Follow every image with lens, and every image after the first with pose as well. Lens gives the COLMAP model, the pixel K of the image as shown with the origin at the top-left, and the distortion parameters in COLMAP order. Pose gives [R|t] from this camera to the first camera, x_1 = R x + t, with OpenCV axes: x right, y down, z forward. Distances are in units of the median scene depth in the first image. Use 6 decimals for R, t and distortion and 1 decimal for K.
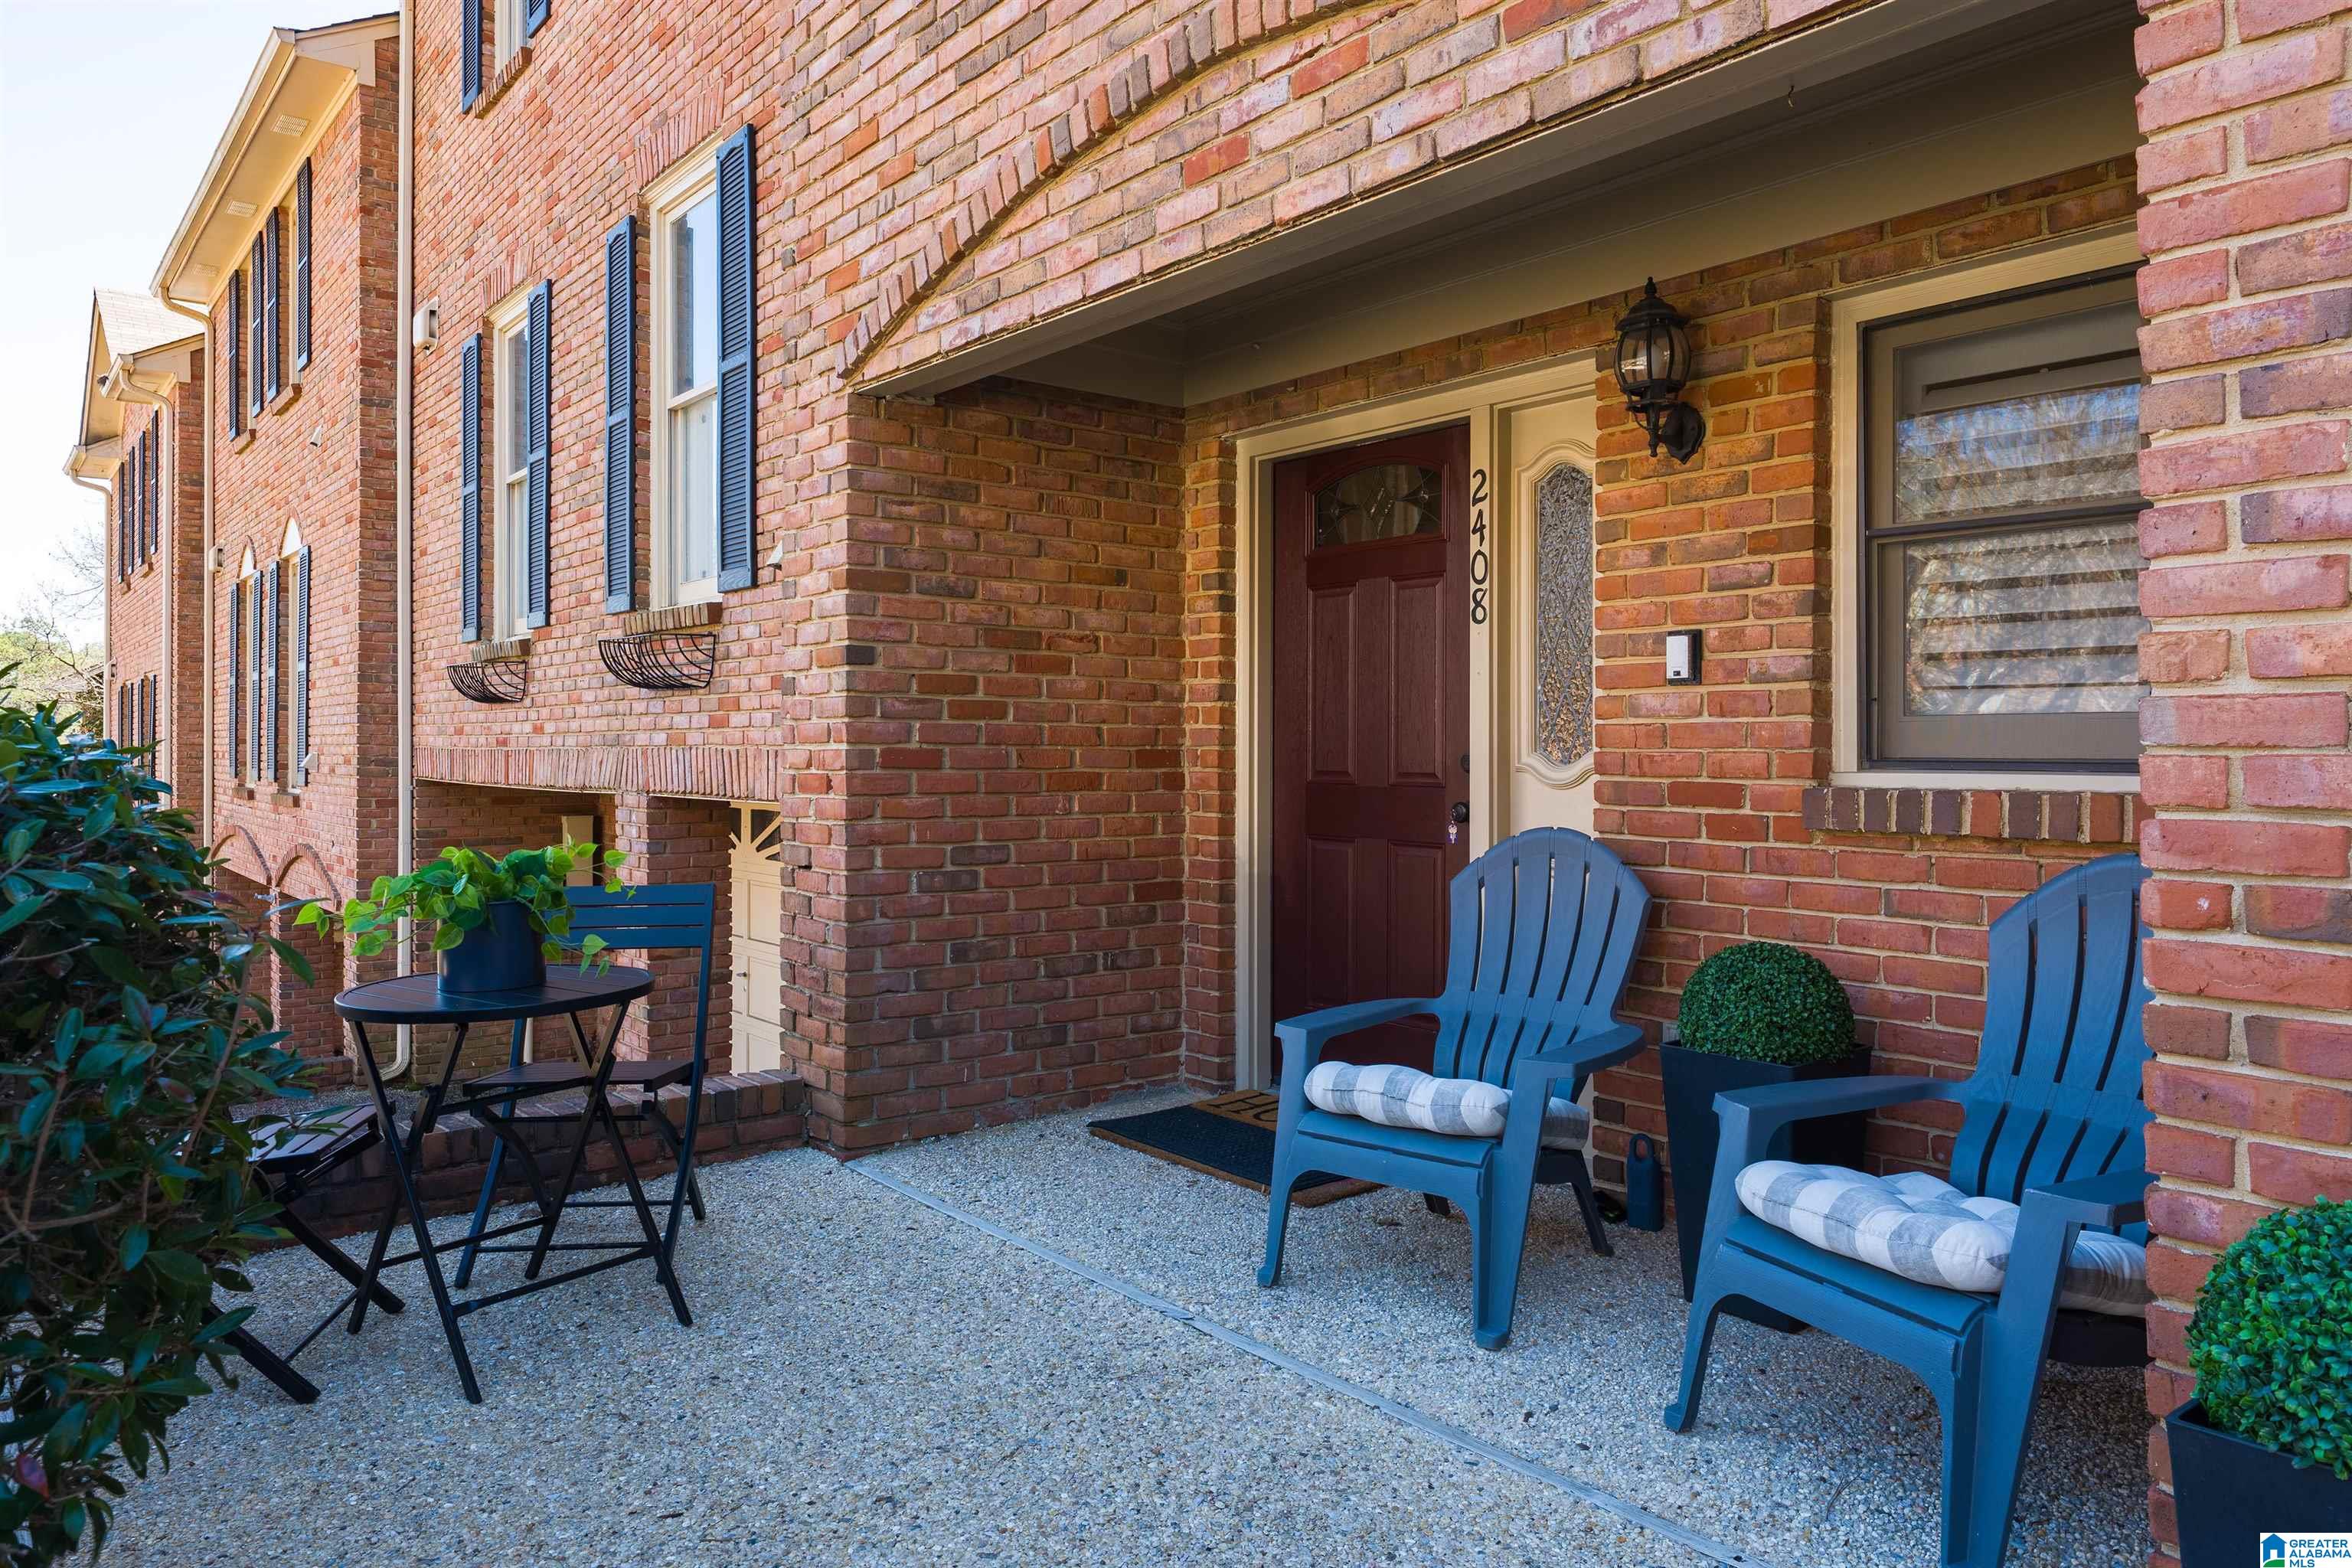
lens RADIAL K [[1533.8, 0, 1177.5], [0, 1533.8, 778.8], [0, 0, 1]] dist [0.005099, 0.000493]
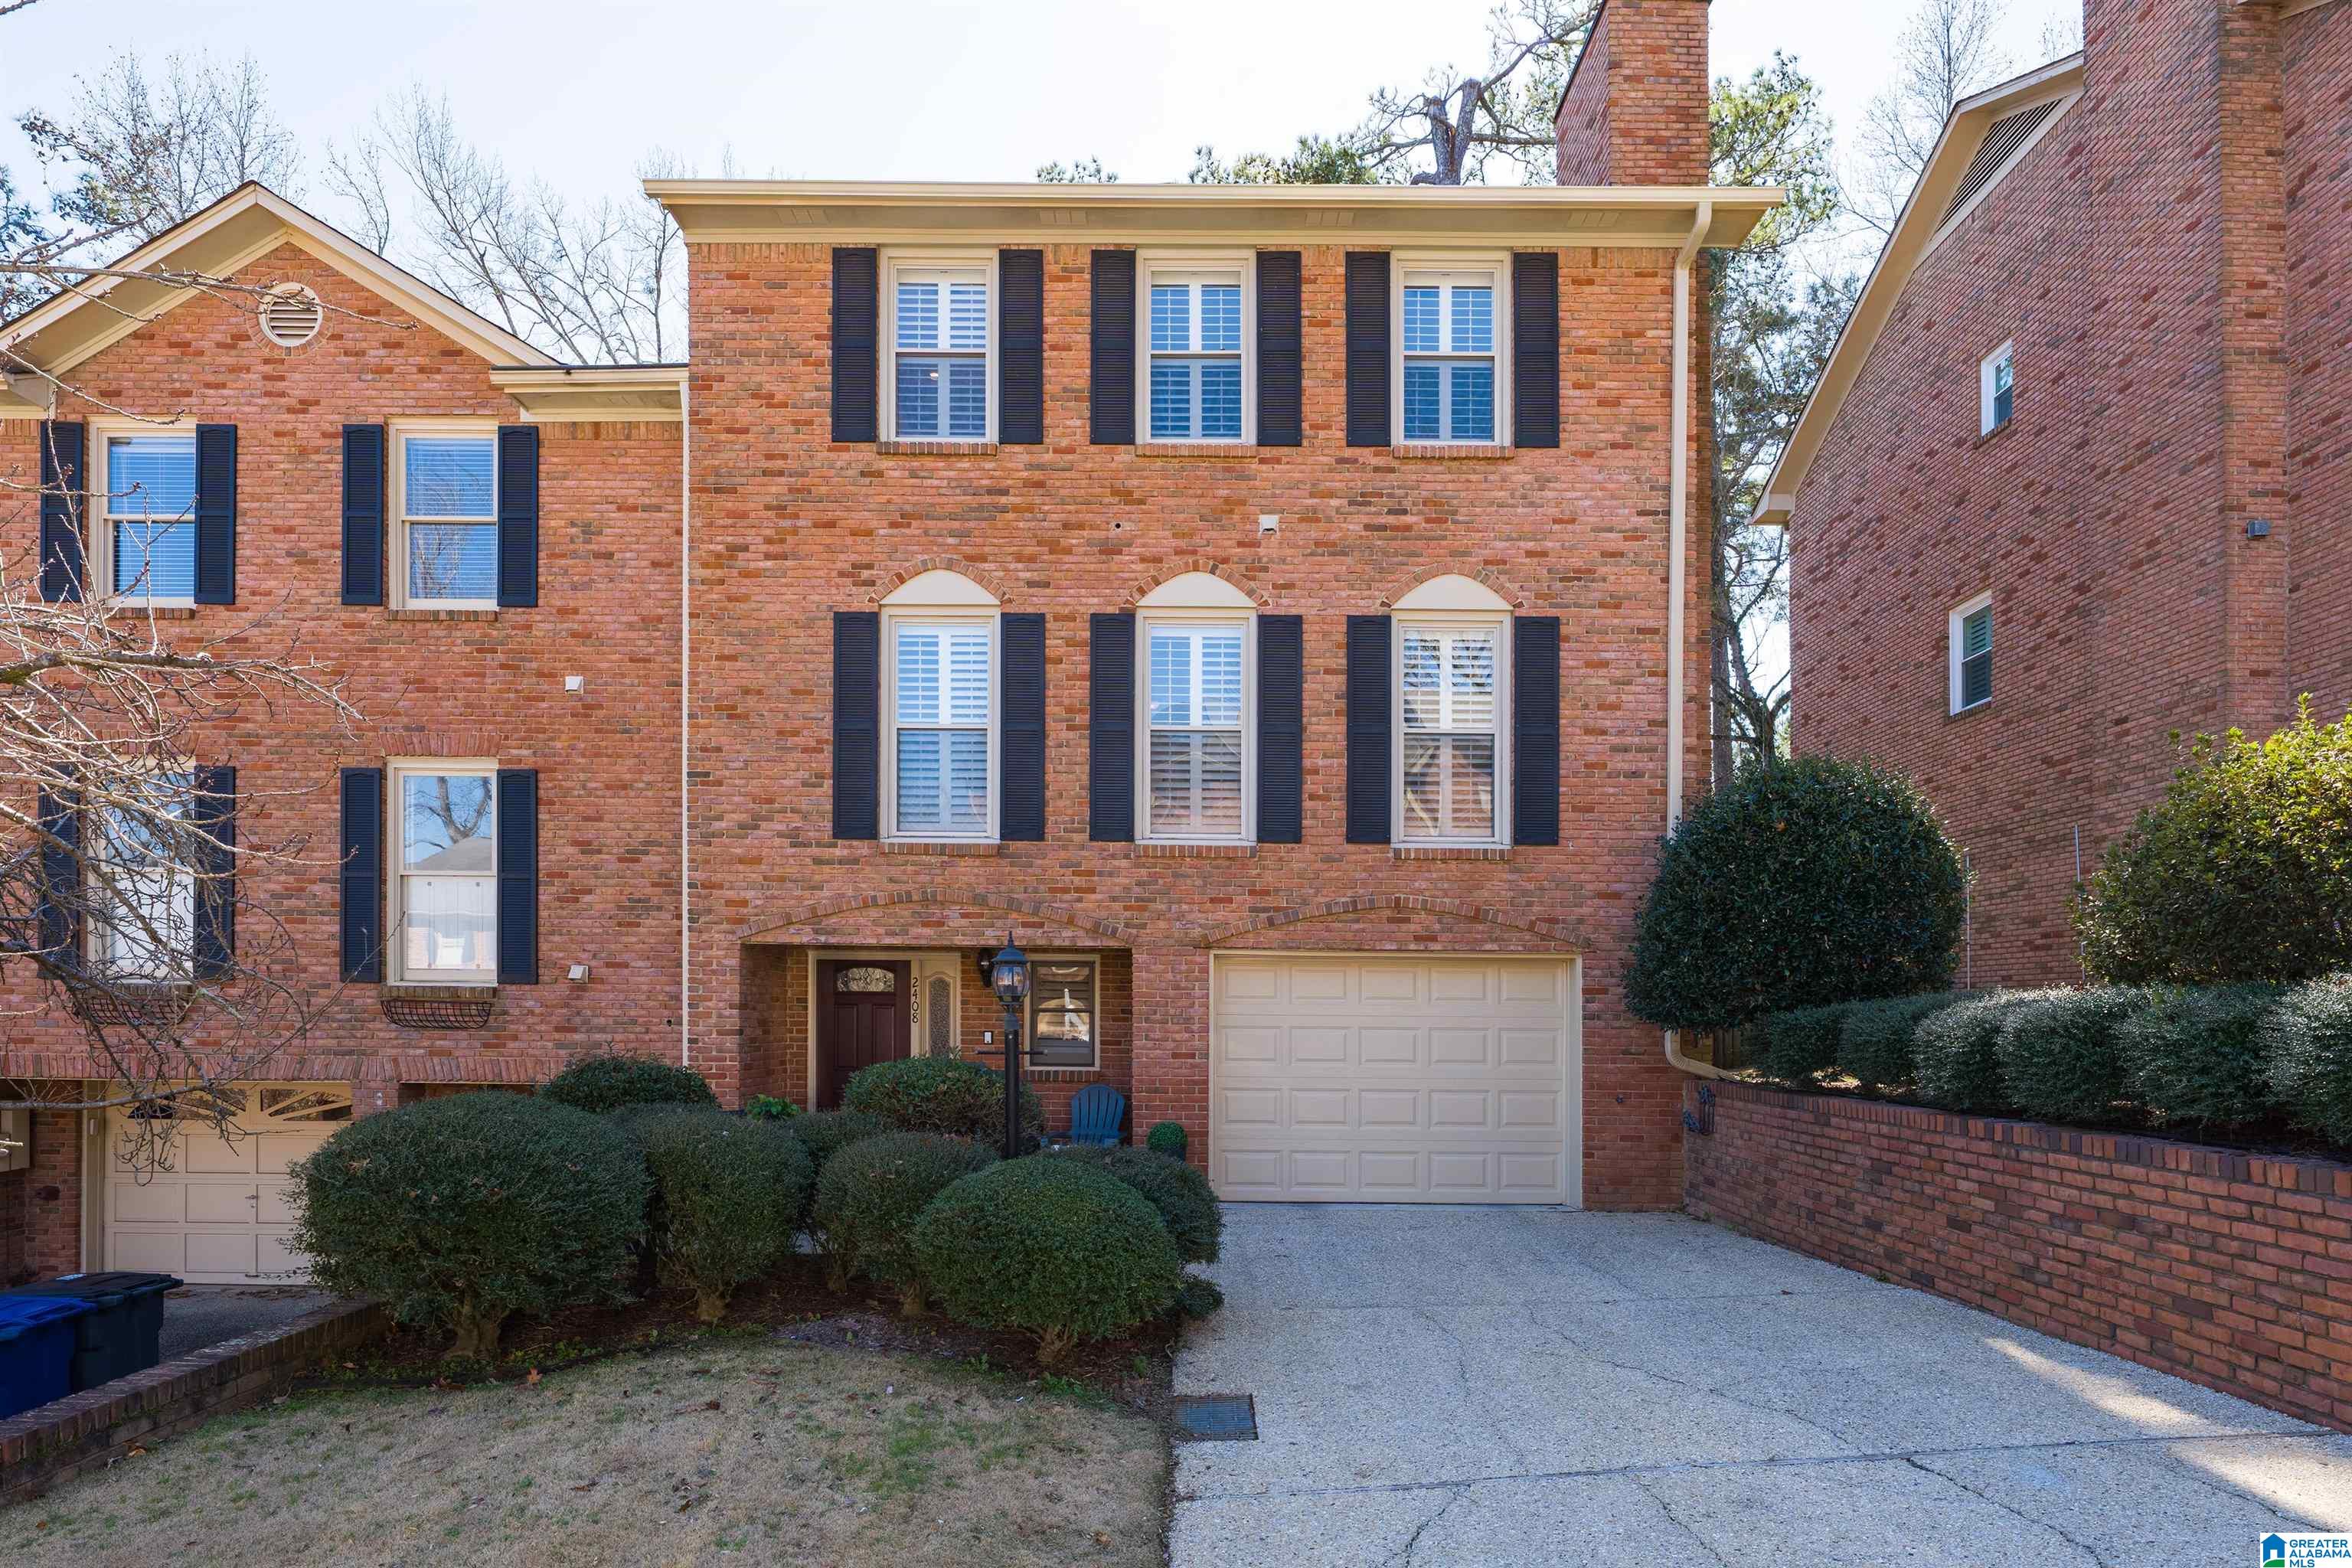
lens RADIAL K [[1235.5, 0, 1168.6], [0, 1235.5, 1018.5], [0, 0, 1]] dist [-0.004459, 0.005236]
pose [[0.635039, 0.005235, 0.772462, -1.645803], [0.006529, 0.999905, -0.012144, -0.077651], [-0.772452, 0.012755, 0.634945, -1.231234]]
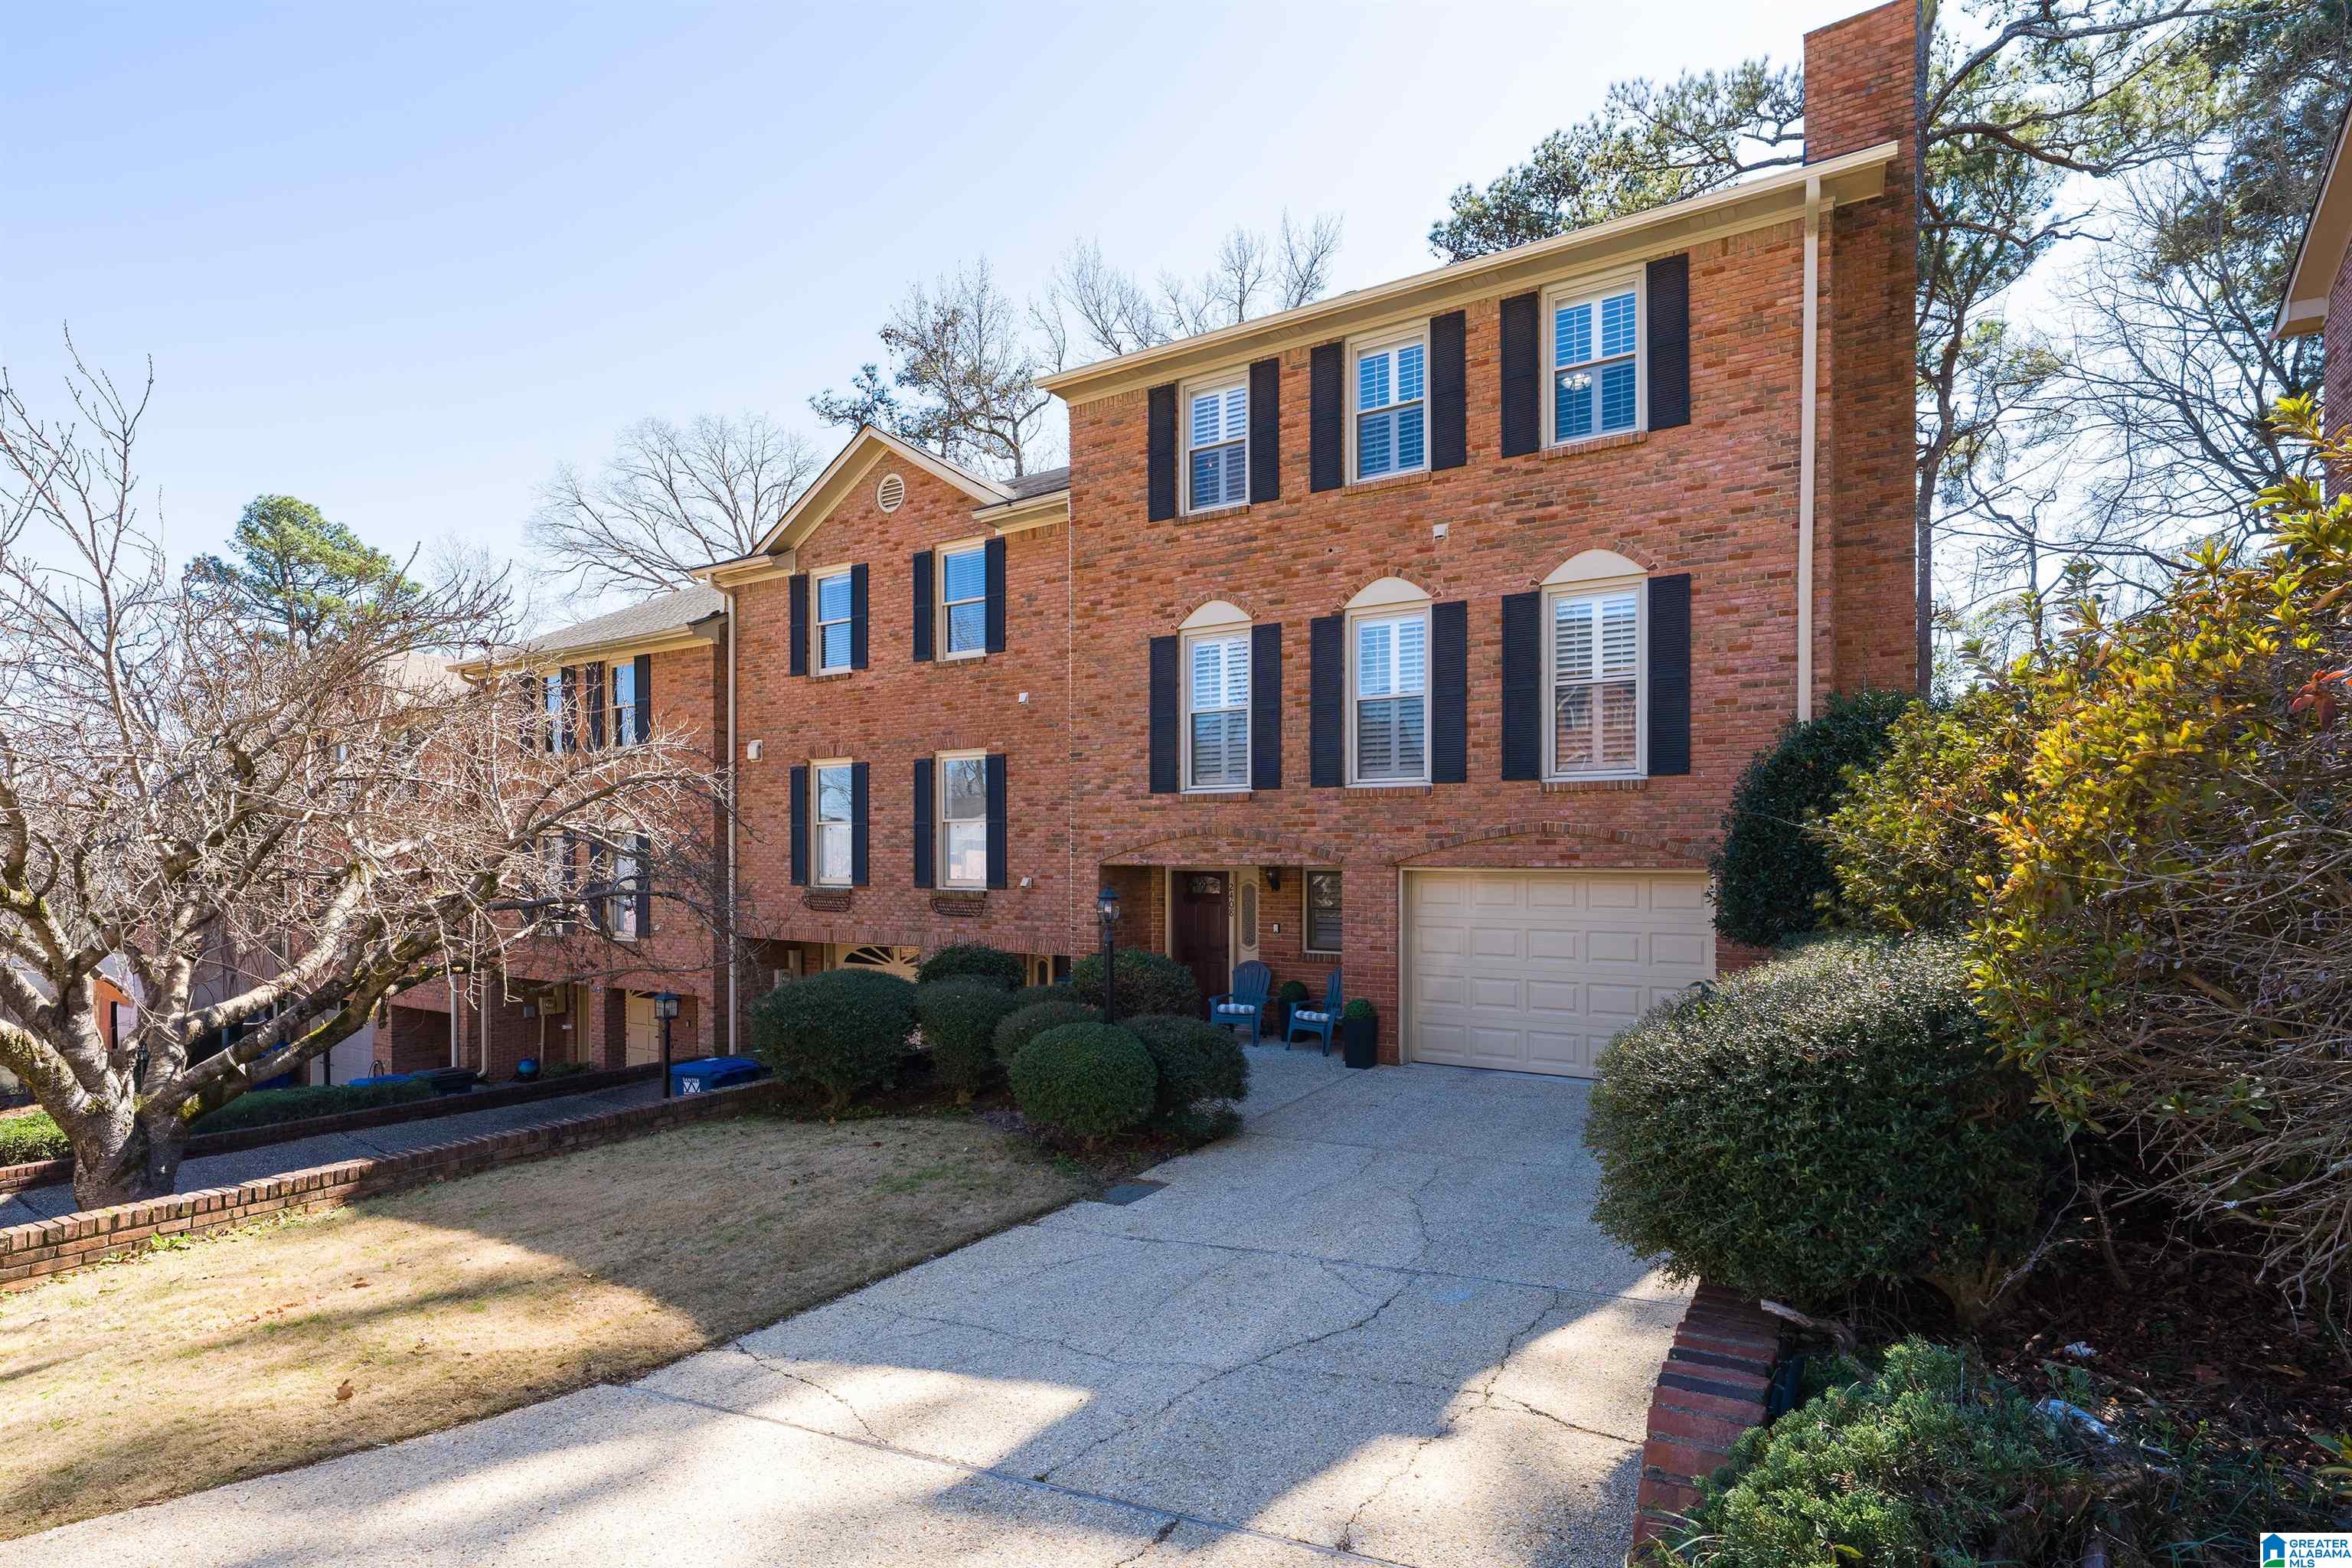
lens RADIAL K [[1084.2, 0, 1196.1], [0, 1084.2, 888.2], [0, 0, 1]] dist [0.001216, -0.000217]
pose [[0.933862, 0.001987, 0.357628, -1.161791], [-0.000014, 0.999985, -0.005518, -0.178901], [-0.357633, 0.005148, 0.933848, -2.201038]]
